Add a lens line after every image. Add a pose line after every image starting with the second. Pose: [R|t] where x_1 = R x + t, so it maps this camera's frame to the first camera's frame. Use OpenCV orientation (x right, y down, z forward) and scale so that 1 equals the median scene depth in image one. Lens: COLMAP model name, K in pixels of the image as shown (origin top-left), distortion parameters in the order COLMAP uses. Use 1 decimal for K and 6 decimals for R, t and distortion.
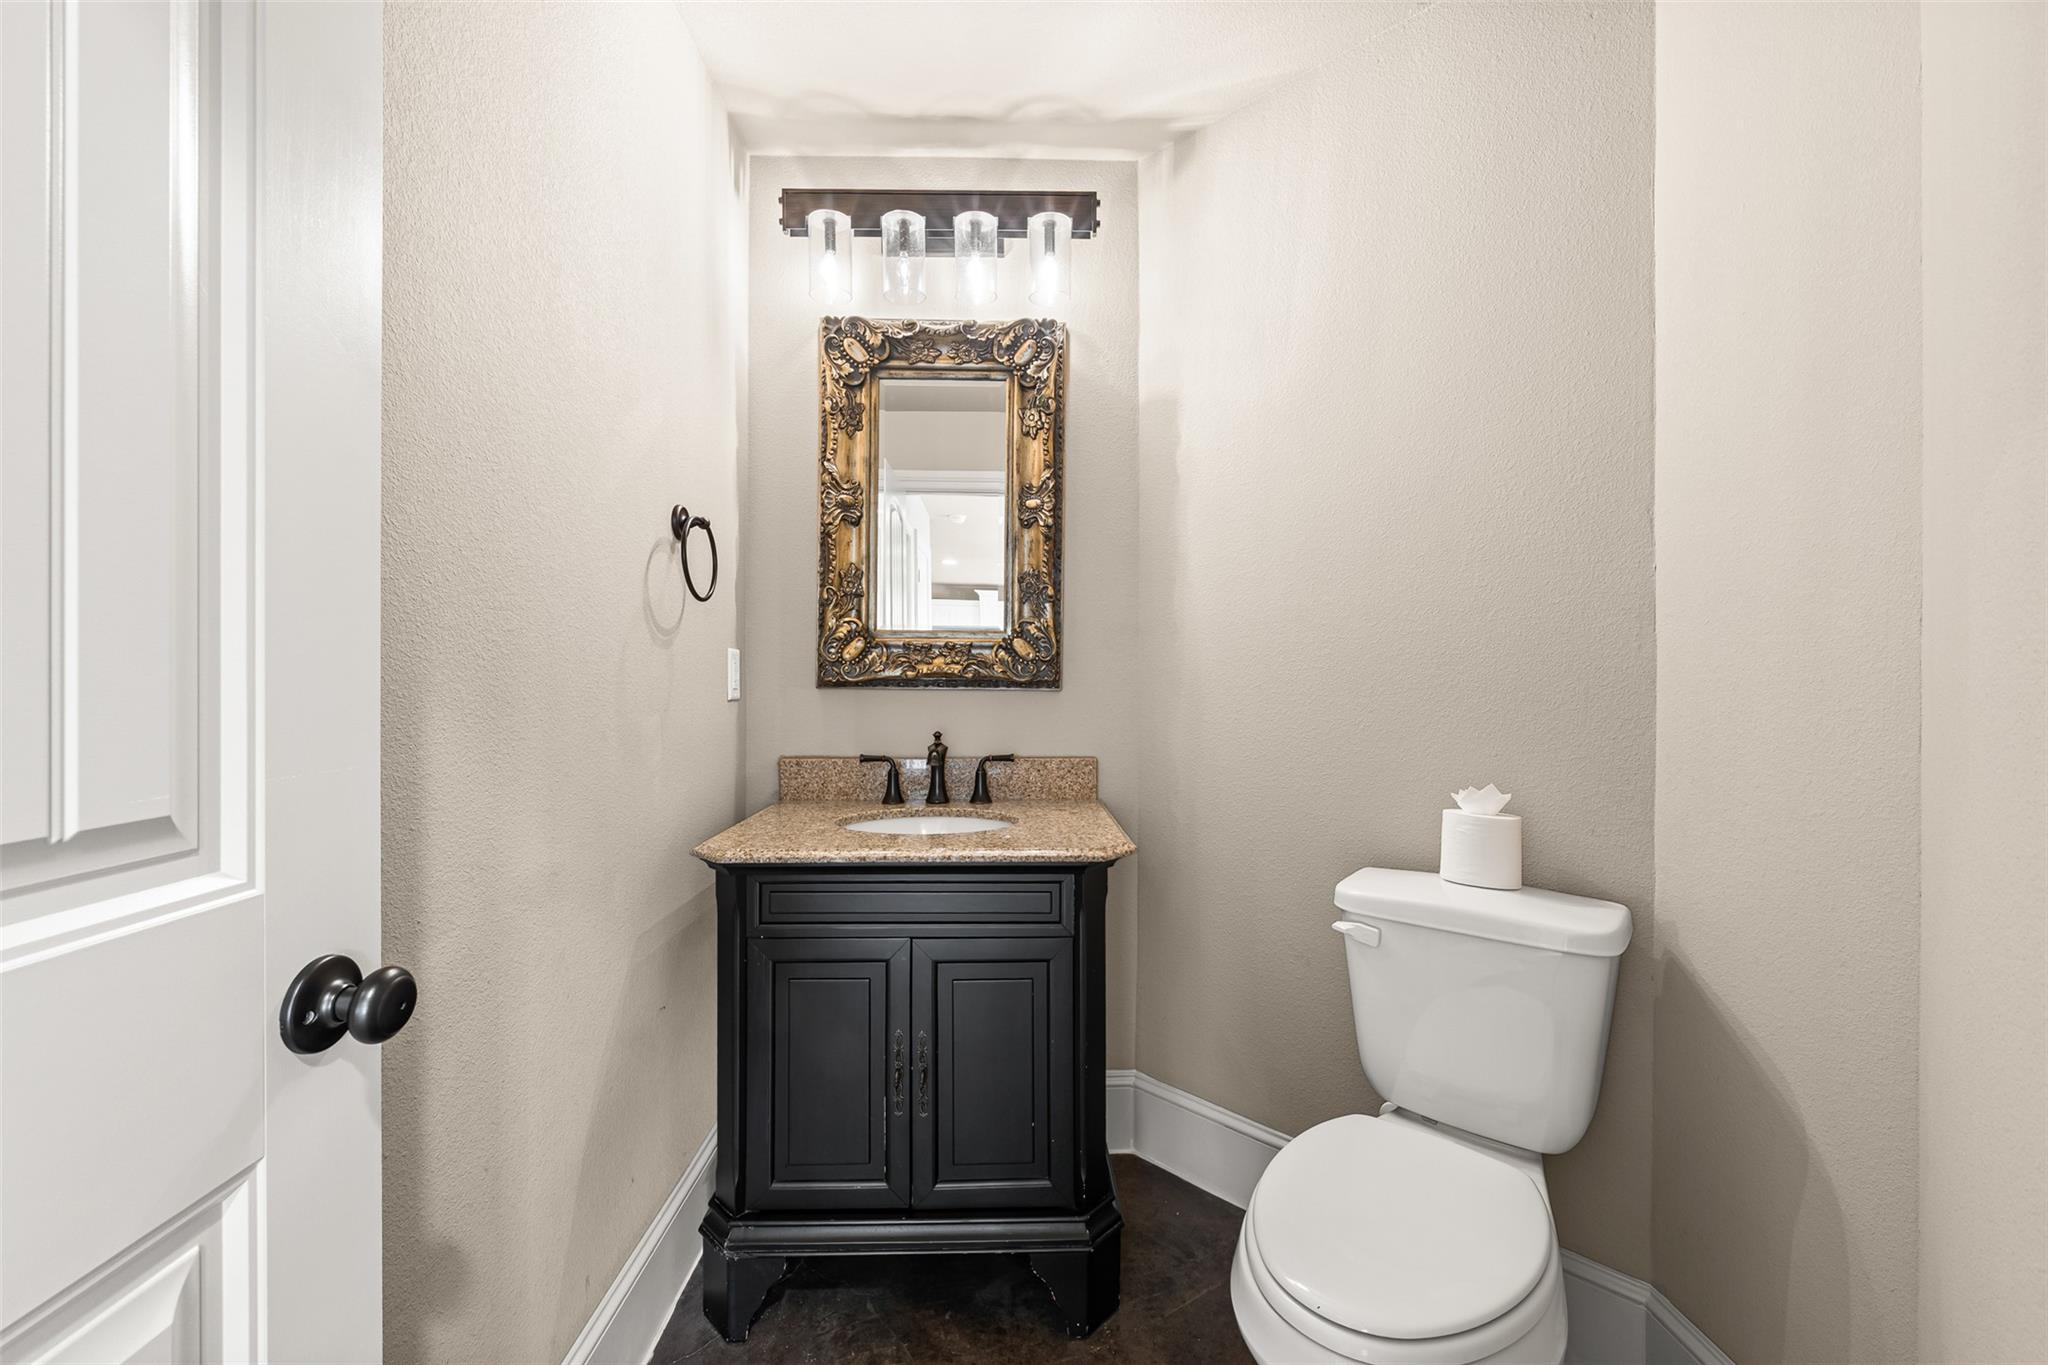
lens RADIAL K [[804.7, 0, 1024.0], [0, 804.7, 682.5], [0, 0, 1]] dist [-0.001329, -0.000107]
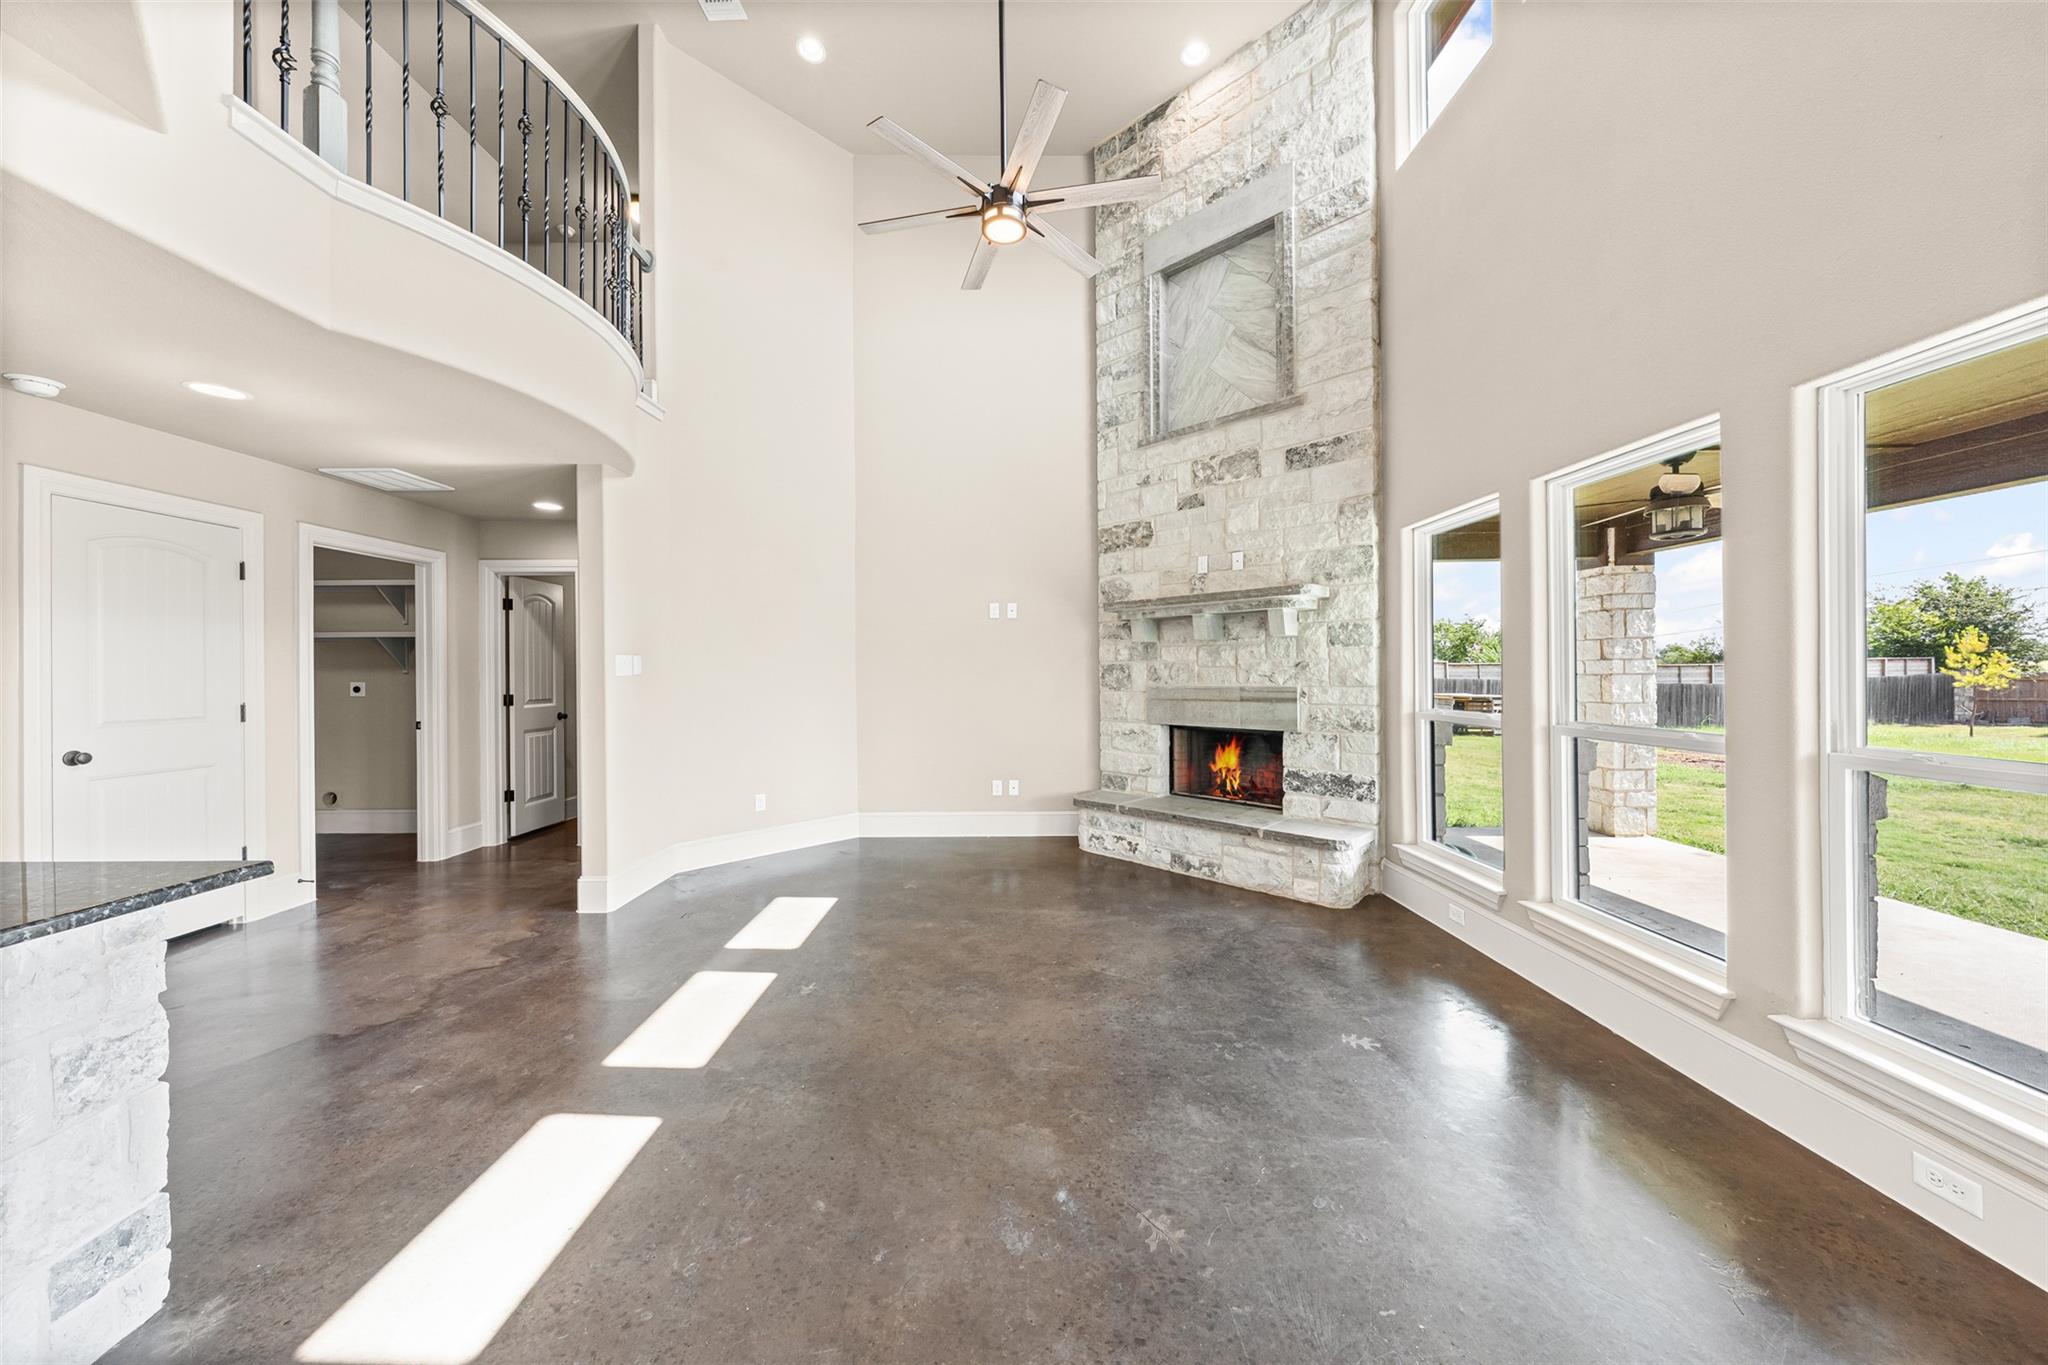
lens RADIAL K [[699.9, 0, 1022.5], [0, 699.9, 672.6], [0, 0, 1]] dist [-0.001852, 0.000428]
pose [[0.999956, -0.007512, -0.005633, 1.784958], [0.007432, 0.999873, -0.014088, -0.013411], [0.005738, 0.014046, 0.999885, -2.757348]]
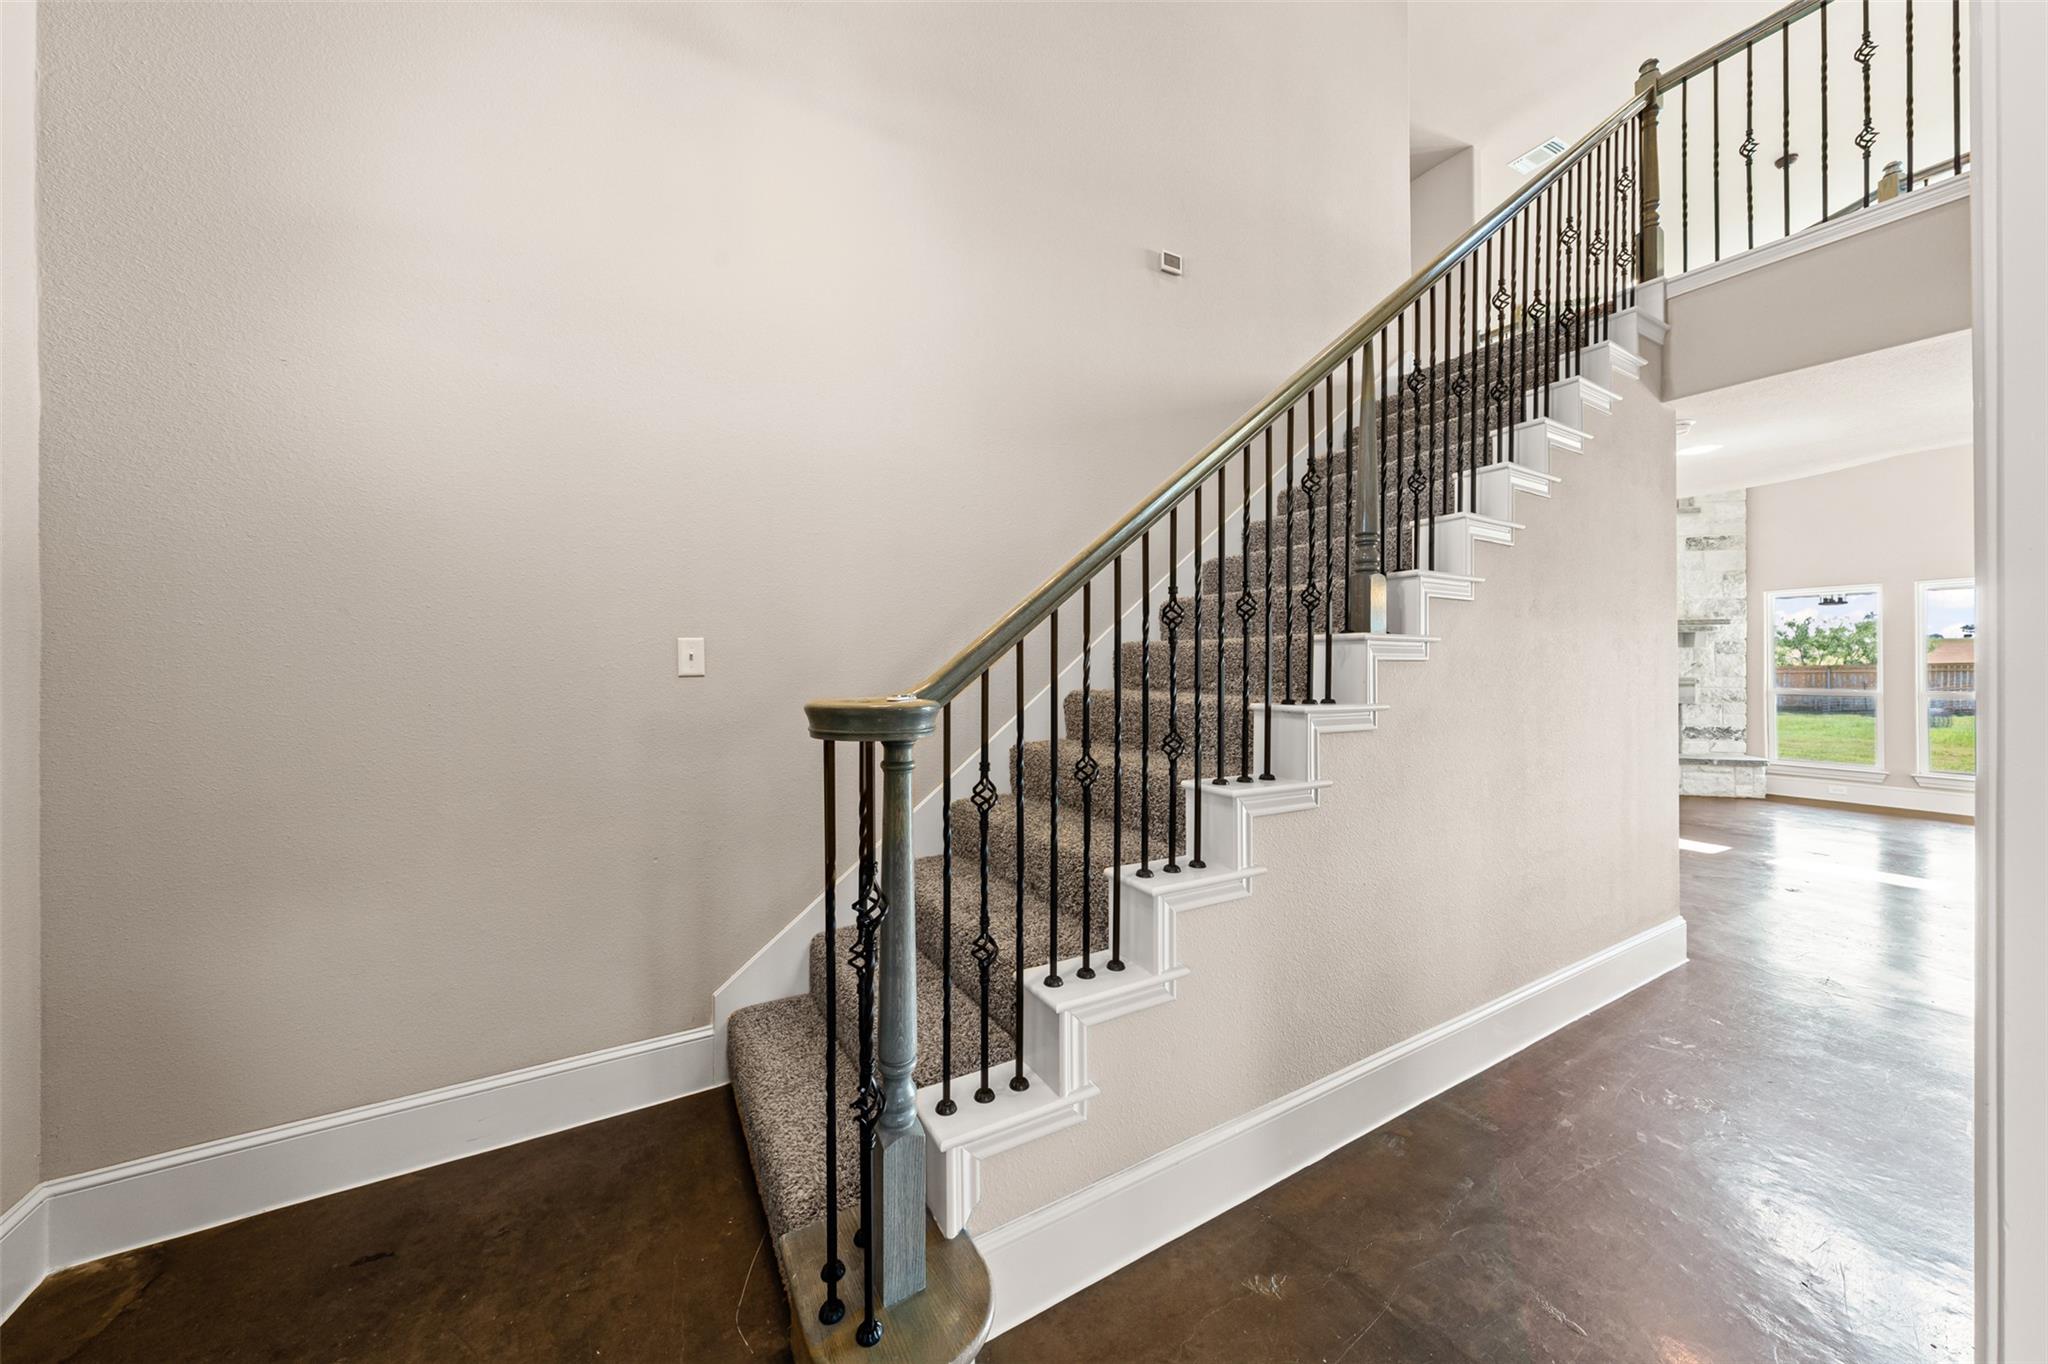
lens RADIAL K [[699.9, 0, 1022.5], [0, 699.9, 672.1], [0, 0, 1]] dist [-0.001852, 0.000428]
pose [[0.871499, -0.006511, 0.490354, -2.405803], [0.014041, 0.999833, -0.011679, -0.028962], [-0.490196, 0.017063, 0.871445, -2.048104]]
